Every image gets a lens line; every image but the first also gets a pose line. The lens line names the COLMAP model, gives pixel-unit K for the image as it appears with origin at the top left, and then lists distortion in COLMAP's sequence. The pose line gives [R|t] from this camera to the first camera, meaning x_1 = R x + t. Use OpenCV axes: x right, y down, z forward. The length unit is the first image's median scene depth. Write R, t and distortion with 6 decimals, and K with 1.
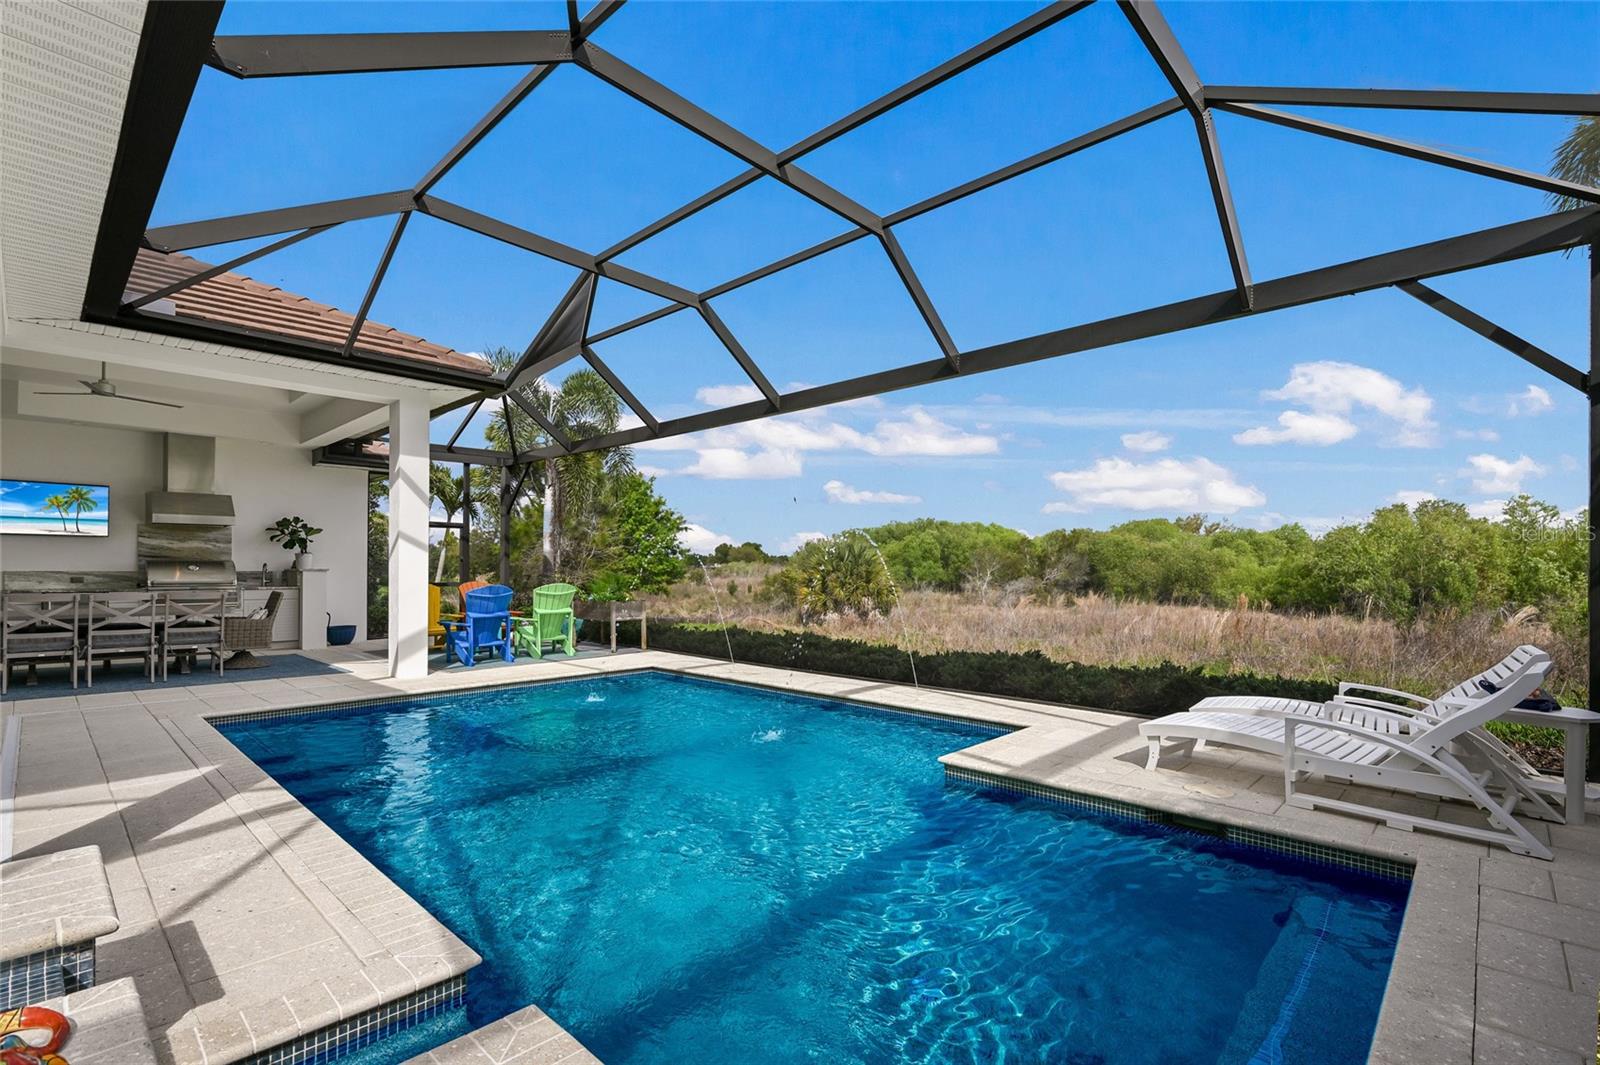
lens RADIAL K [[733.4, 0, 798.6], [0, 733.4, 575.3], [0, 0, 1]] dist [0.001360, -0.000654]
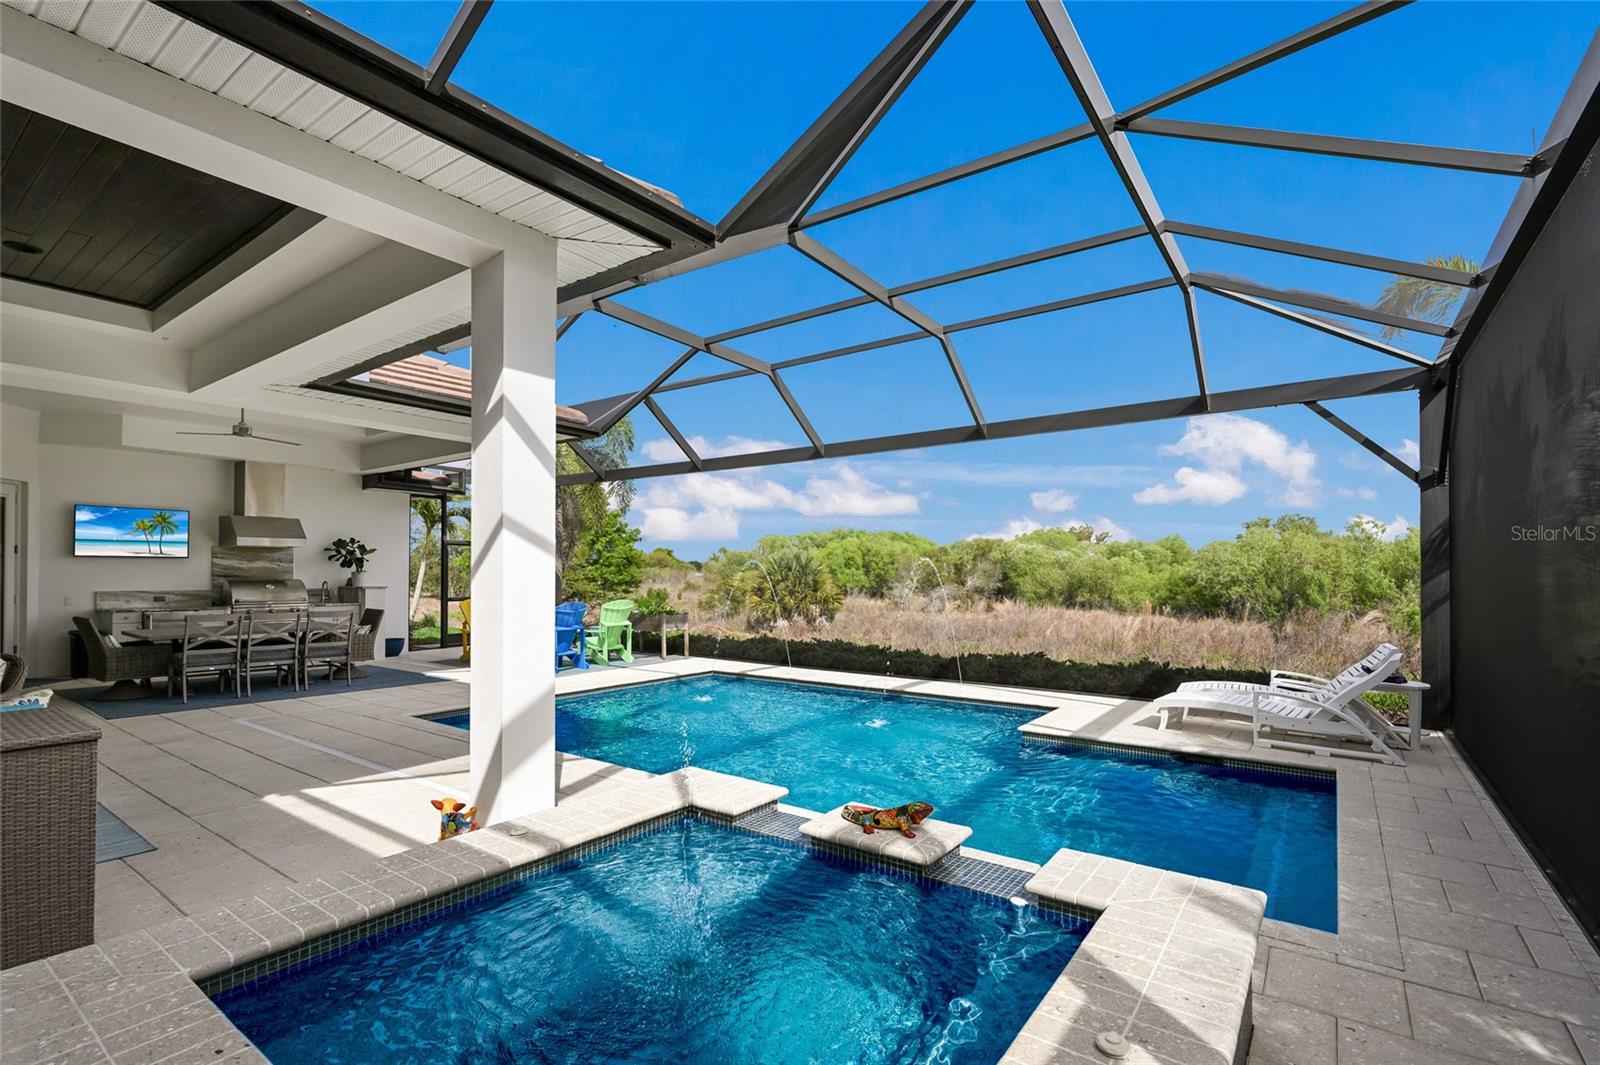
lens RADIAL K [[733.4, 0, 798.6], [0, 733.4, 575.3], [0, 0, 1]] dist [0.001360, -0.000654]
pose [[0.991980, -0.001270, 0.126386, -0.194694], [0.002116, 0.999976, -0.006565, -0.018509], [-0.126375, 0.006780, 0.991959, -0.172281]]
